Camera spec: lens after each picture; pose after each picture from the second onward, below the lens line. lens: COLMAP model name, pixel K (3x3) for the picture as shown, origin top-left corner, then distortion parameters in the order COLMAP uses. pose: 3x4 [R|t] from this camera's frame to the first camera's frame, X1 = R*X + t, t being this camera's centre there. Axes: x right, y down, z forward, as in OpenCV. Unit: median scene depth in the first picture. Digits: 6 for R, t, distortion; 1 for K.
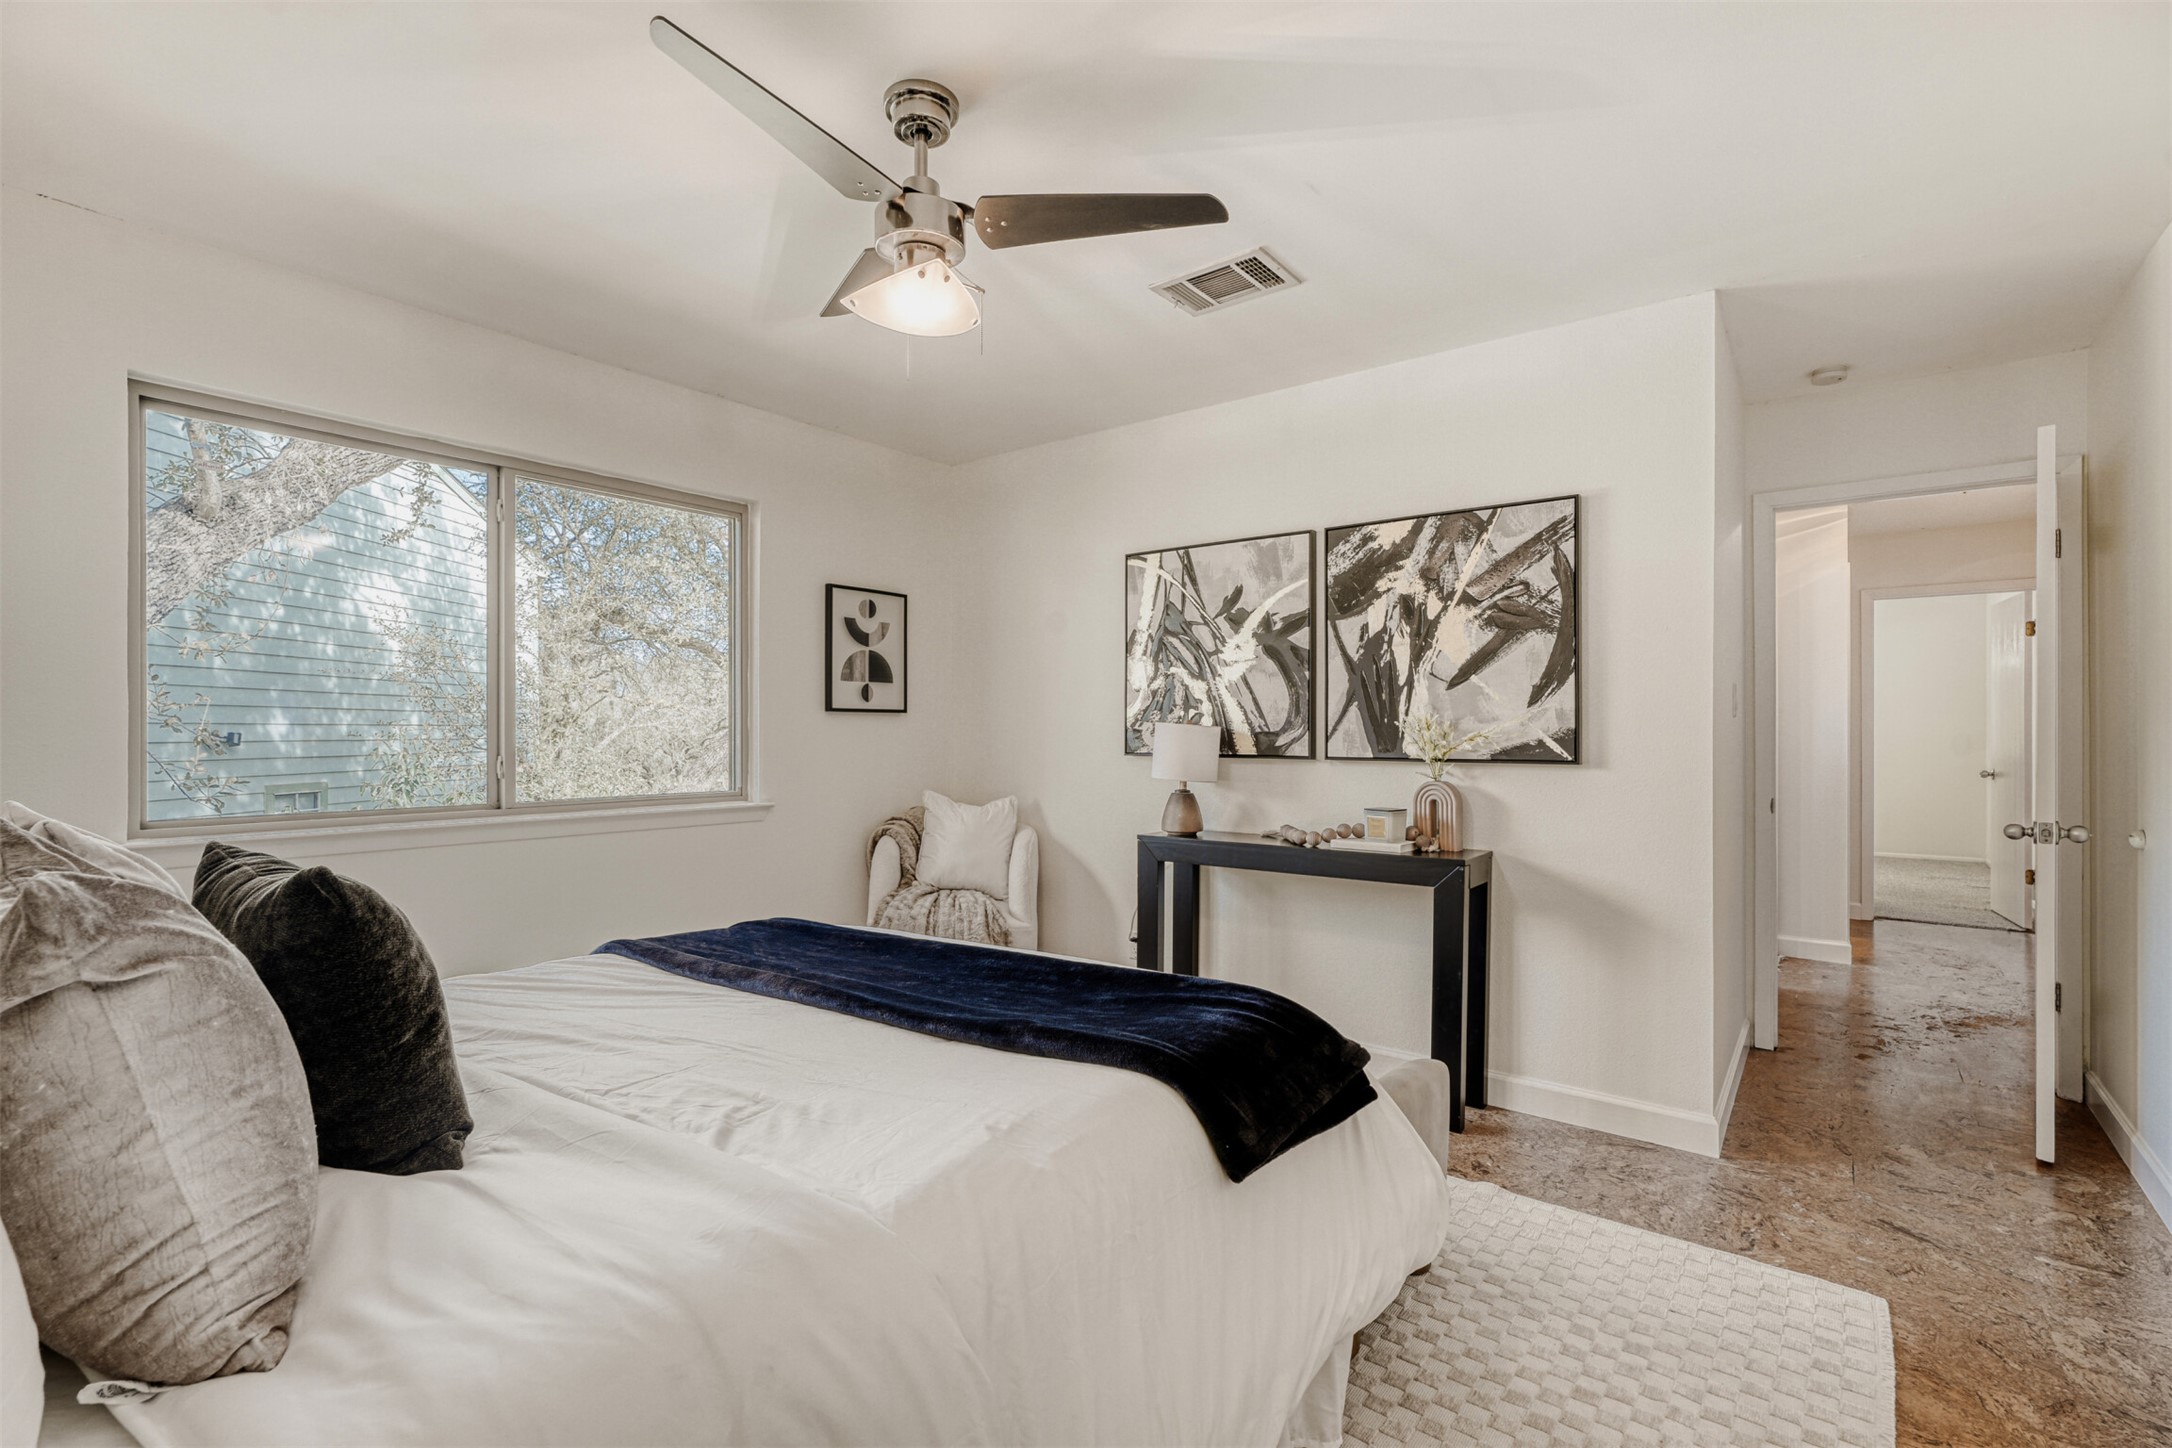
lens RADIAL K [[984.1, 0, 1091.5], [0, 984.1, 724.6], [0, 0, 1]] dist [0.000590, 0.001614]
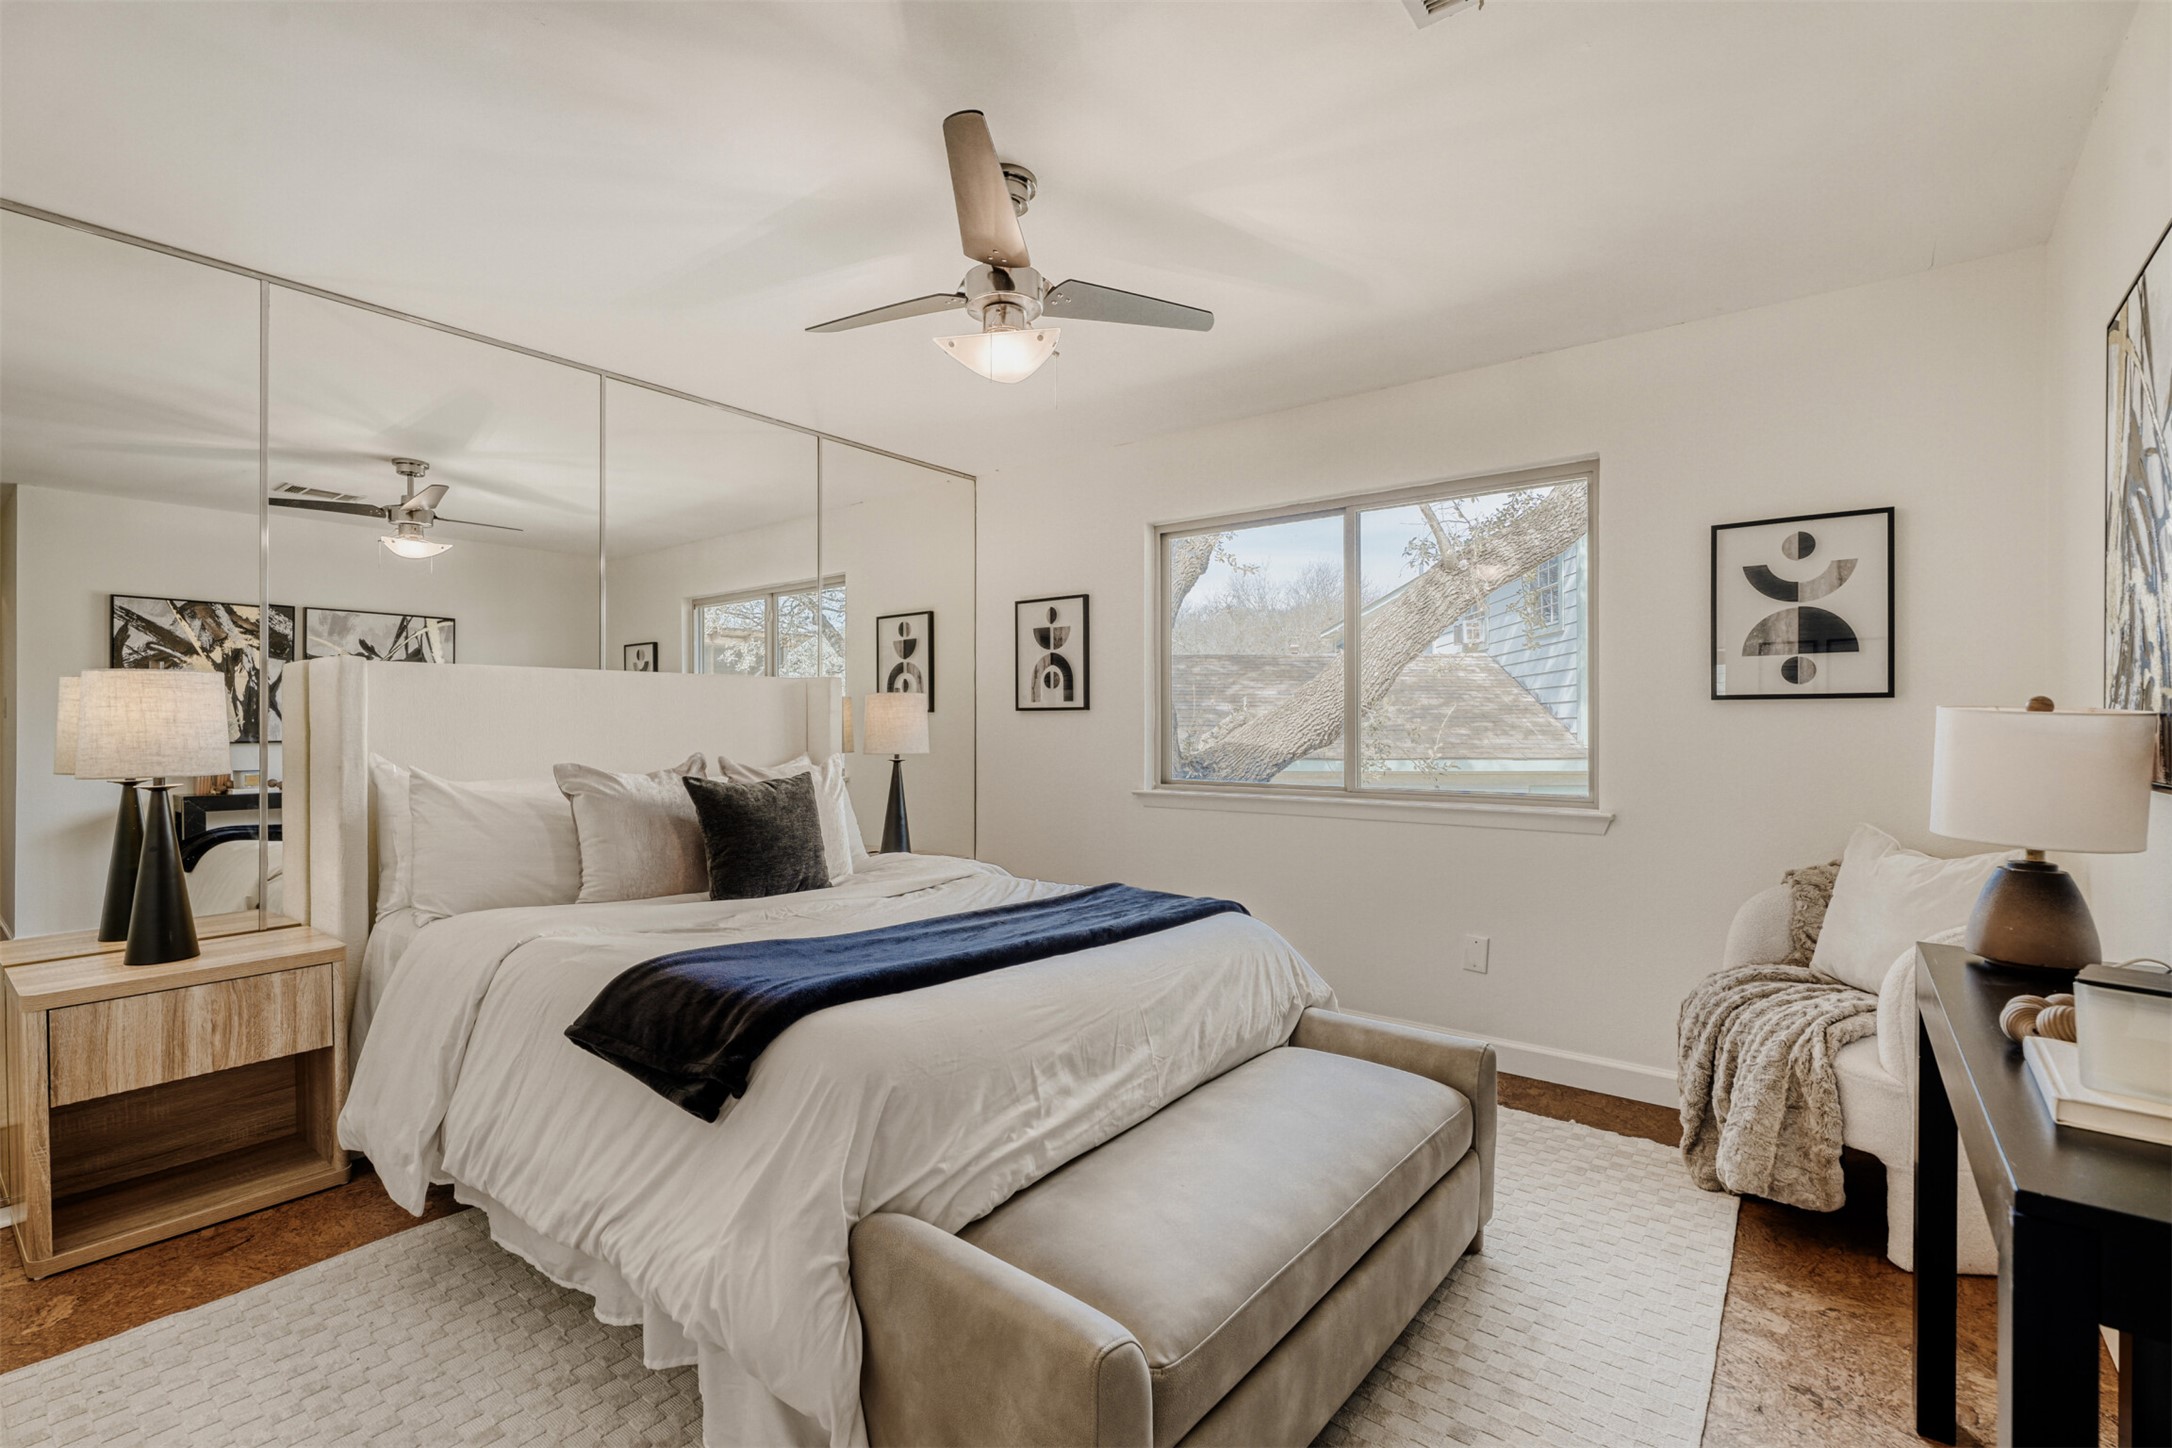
lens RADIAL K [[984.1, 0, 1102.0], [0, 984.1, 733.9], [0, 0, 1]] dist [0.000590, 0.001614]
pose [[-0.008970, 0.002994, -0.999955, 0.455592], [0.001845, 0.999994, 0.002977, 0.008371], [0.999958, -0.001818, -0.008975, 0.532145]]
